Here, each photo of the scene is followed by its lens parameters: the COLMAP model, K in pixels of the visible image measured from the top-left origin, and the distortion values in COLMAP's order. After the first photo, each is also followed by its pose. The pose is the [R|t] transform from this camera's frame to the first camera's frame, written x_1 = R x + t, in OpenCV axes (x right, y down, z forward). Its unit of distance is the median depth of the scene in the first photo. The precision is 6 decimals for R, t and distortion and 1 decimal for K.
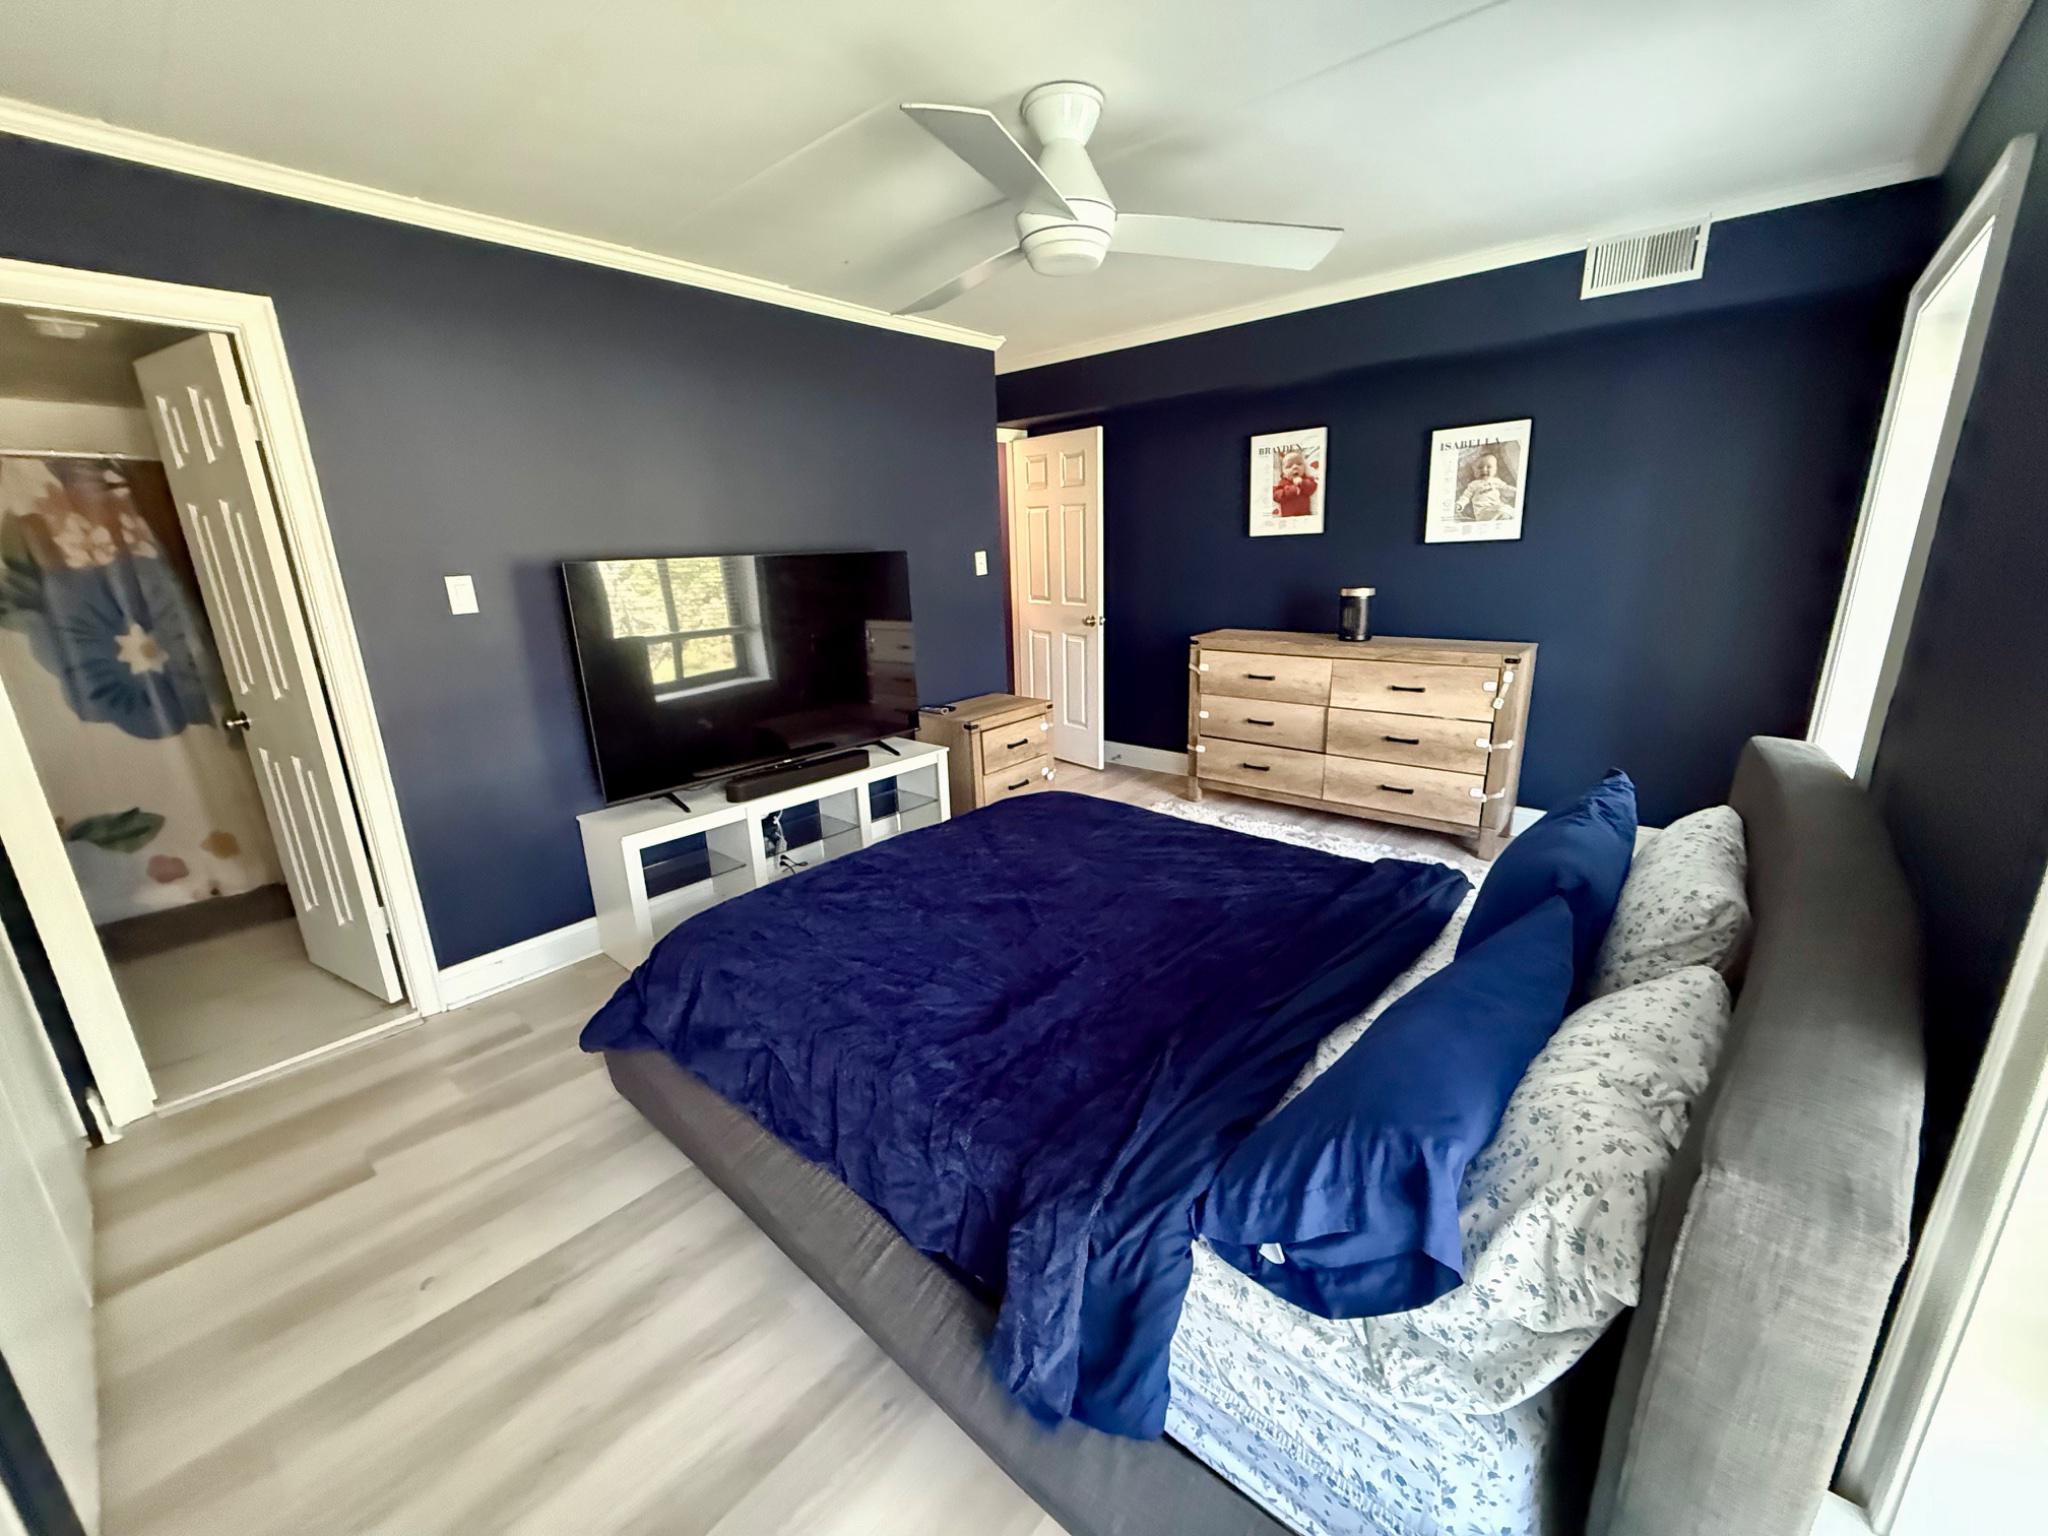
lens RADIAL K [[806.7, 0, 1010.4], [0, 806.7, 753.8], [0, 0, 1]] dist [-0.001667, 0.000387]
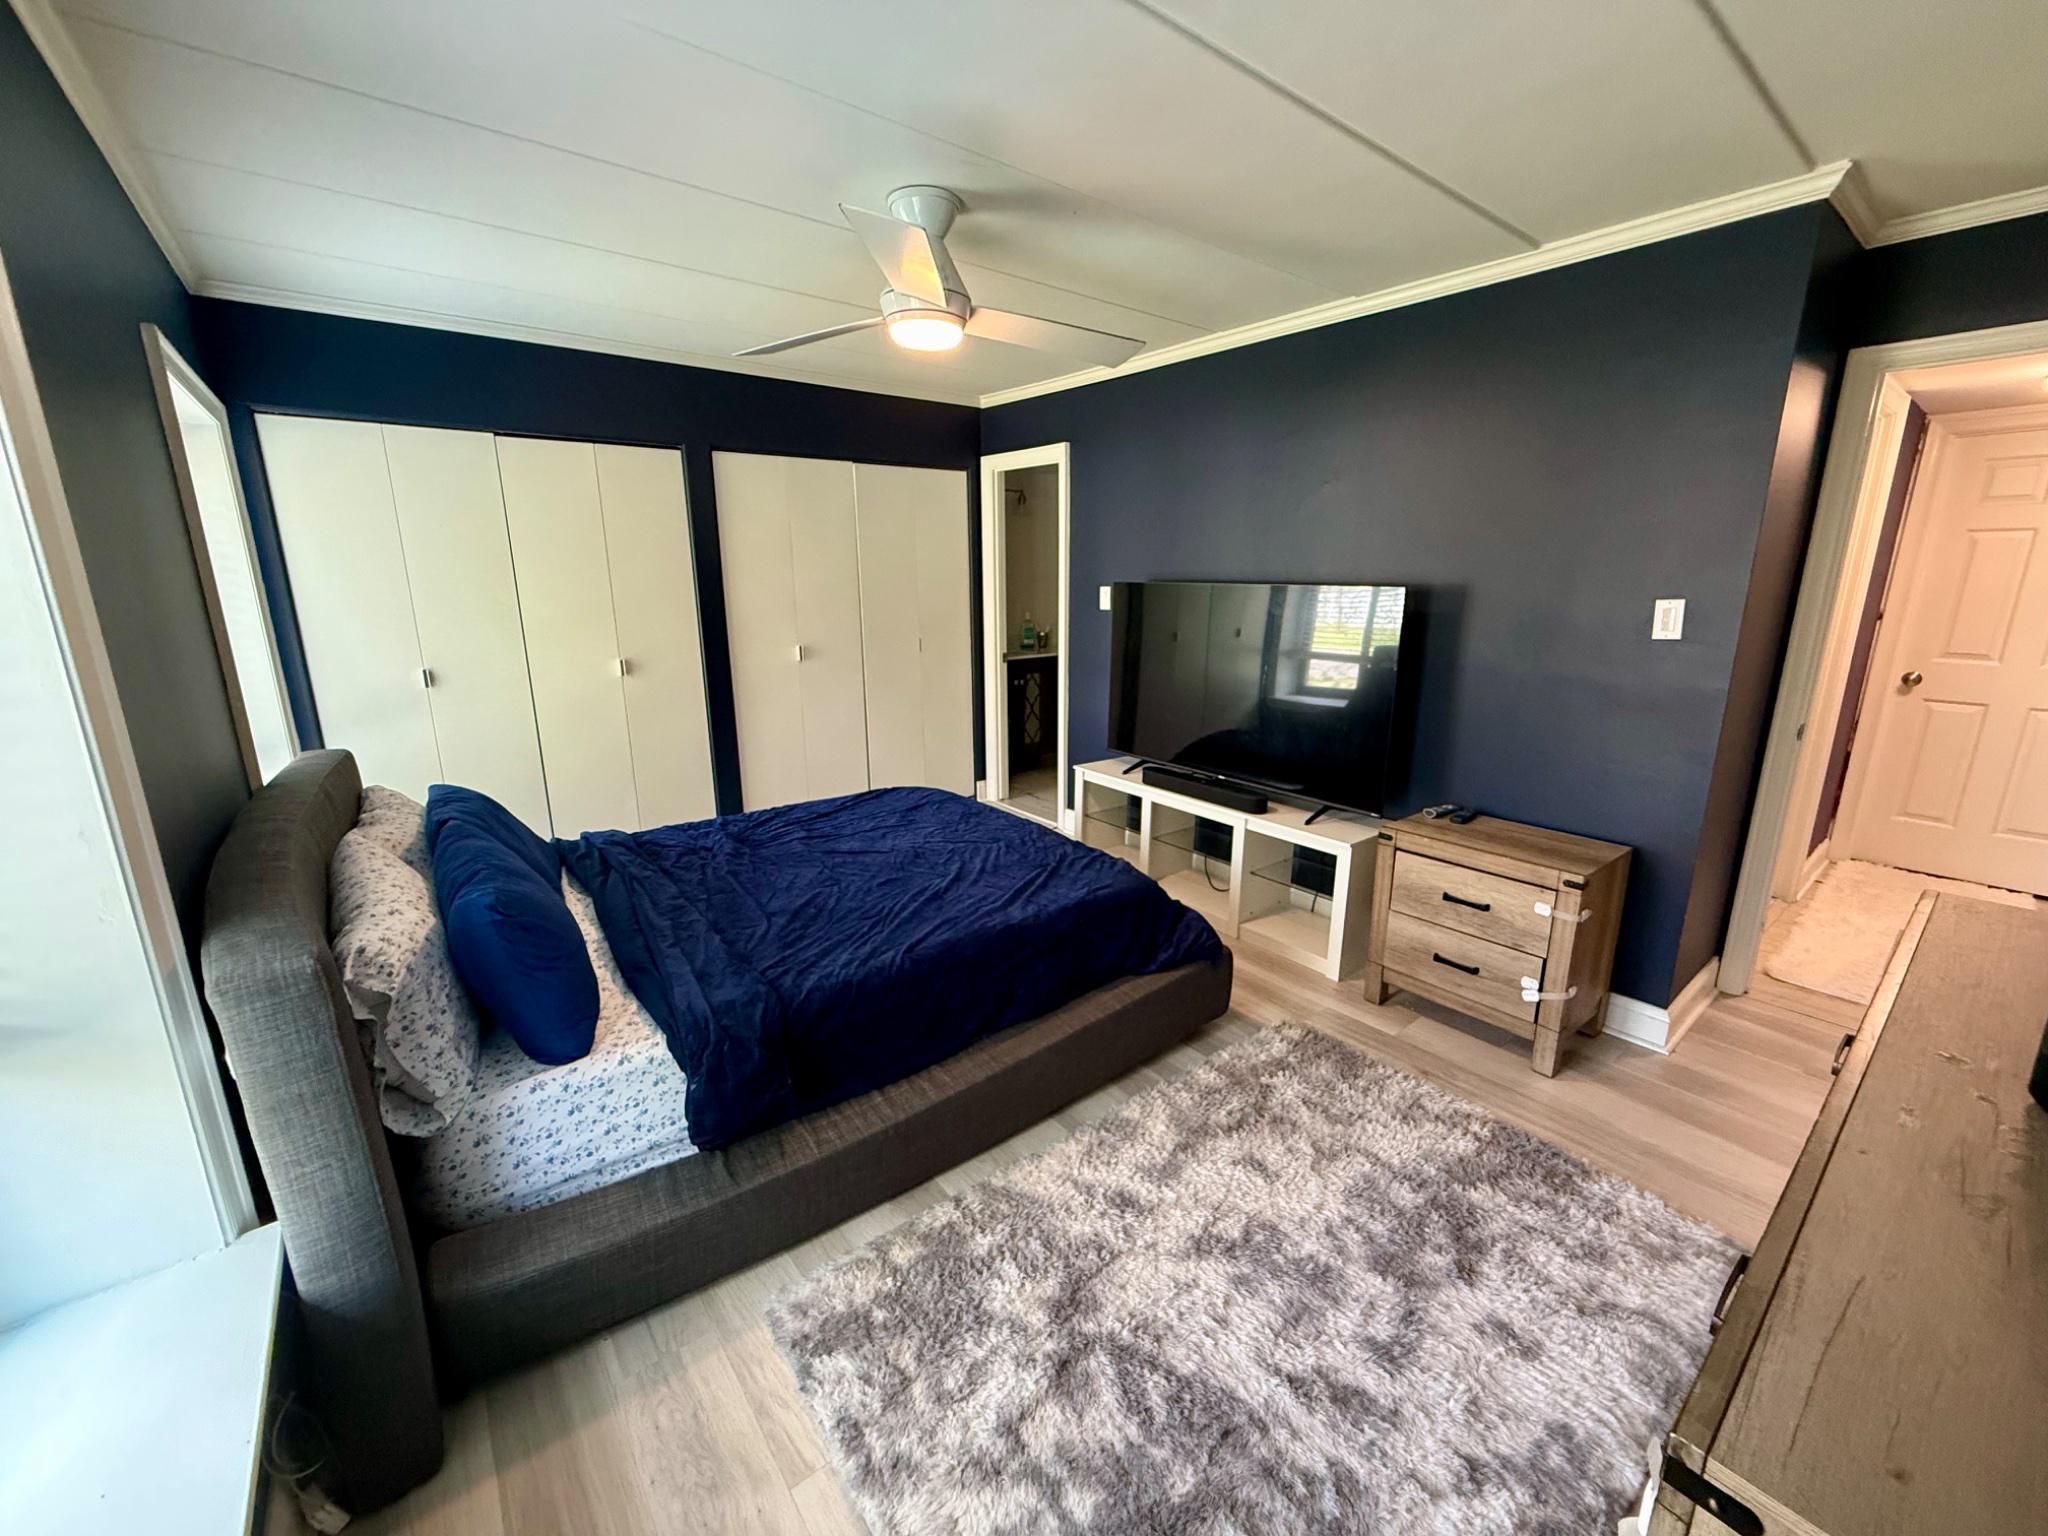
lens RADIAL K [[806.7, 0, 1015.2], [0, 806.7, 766.1], [0, 0, 1]] dist [-0.001667, 0.000387]
pose [[-0.177903, 0.253653, -0.950795, 0.809383], [-0.252190, 0.922187, 0.293208, -0.259468], [0.951184, 0.291944, -0.100092, 0.887305]]
